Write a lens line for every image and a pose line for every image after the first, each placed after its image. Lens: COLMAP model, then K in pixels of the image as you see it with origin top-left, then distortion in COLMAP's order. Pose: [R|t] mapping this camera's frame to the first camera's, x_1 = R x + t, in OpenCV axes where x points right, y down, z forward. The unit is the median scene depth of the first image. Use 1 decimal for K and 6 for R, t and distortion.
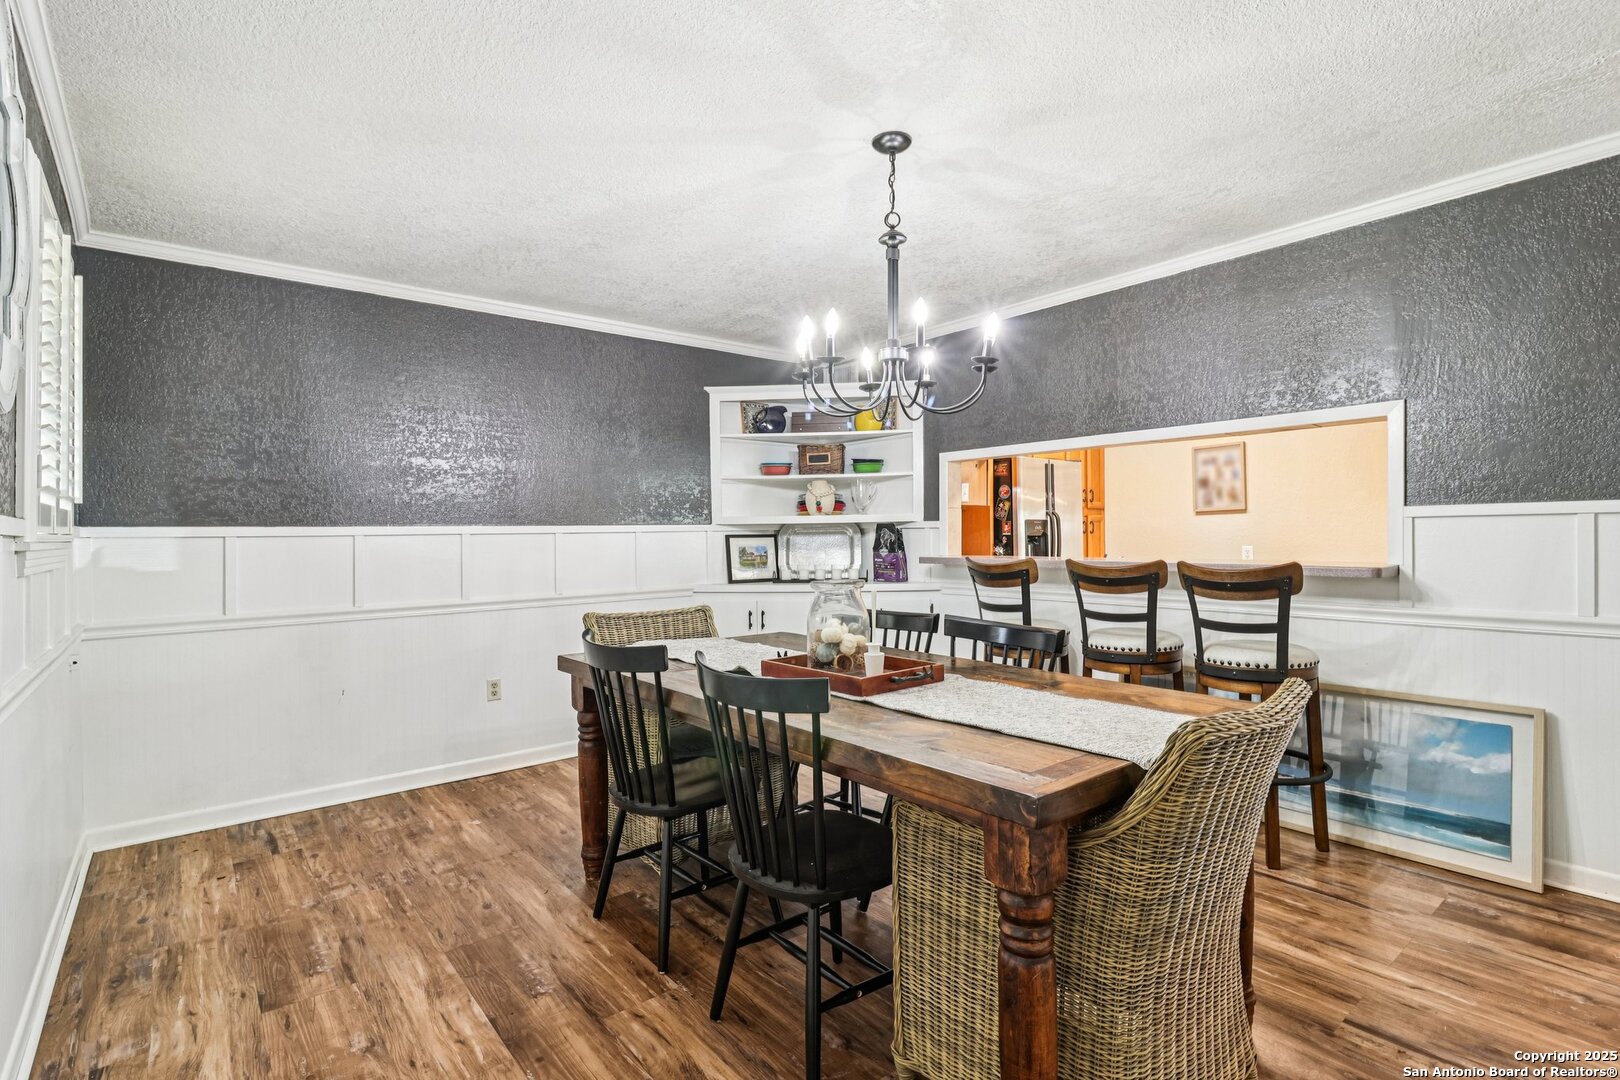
lens RADIAL K [[776.8, 0, 818.0], [0, 776.8, 537.0], [0, 0, 1]] dist [-0.000553, -0.000124]
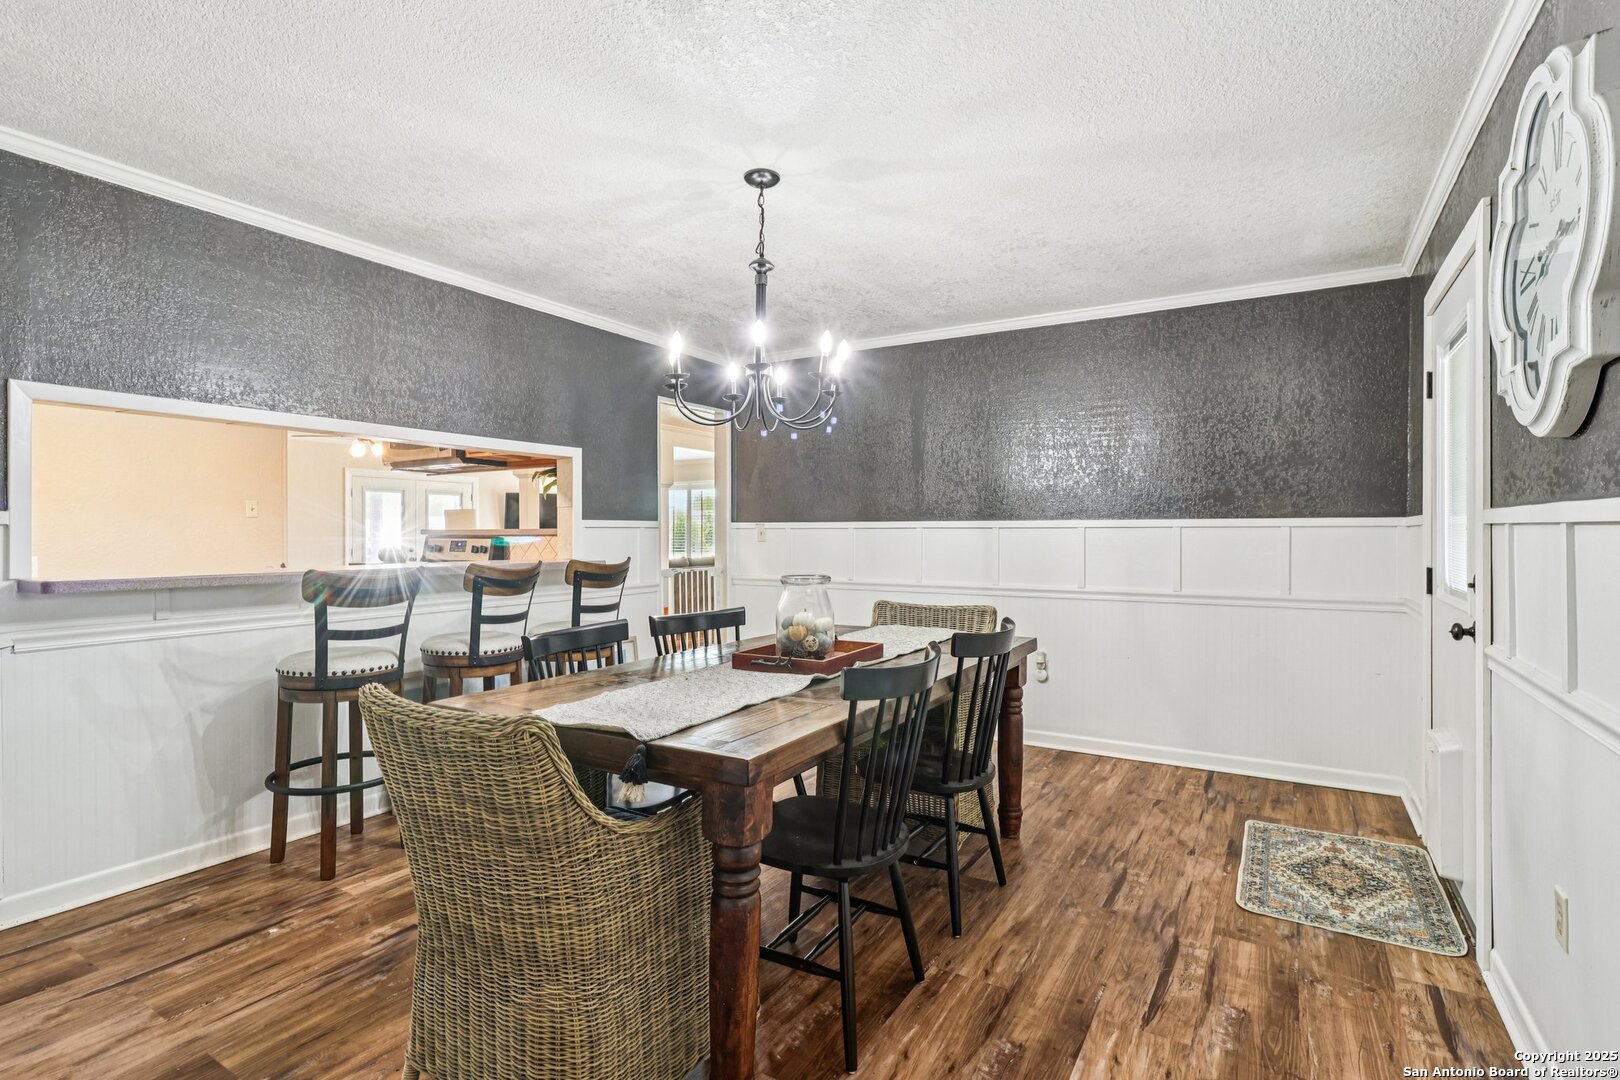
lens RADIAL K [[776.8, 0, 818.0], [0, 776.8, 537.0], [0, 0, 1]] dist [-0.000553, -0.000124]
pose [[-0.329661, 0.010202, 0.944044, -0.973044], [0.009350, 0.999928, -0.007541, 0.010598], [-0.944053, 0.006341, -0.329732, 1.294189]]
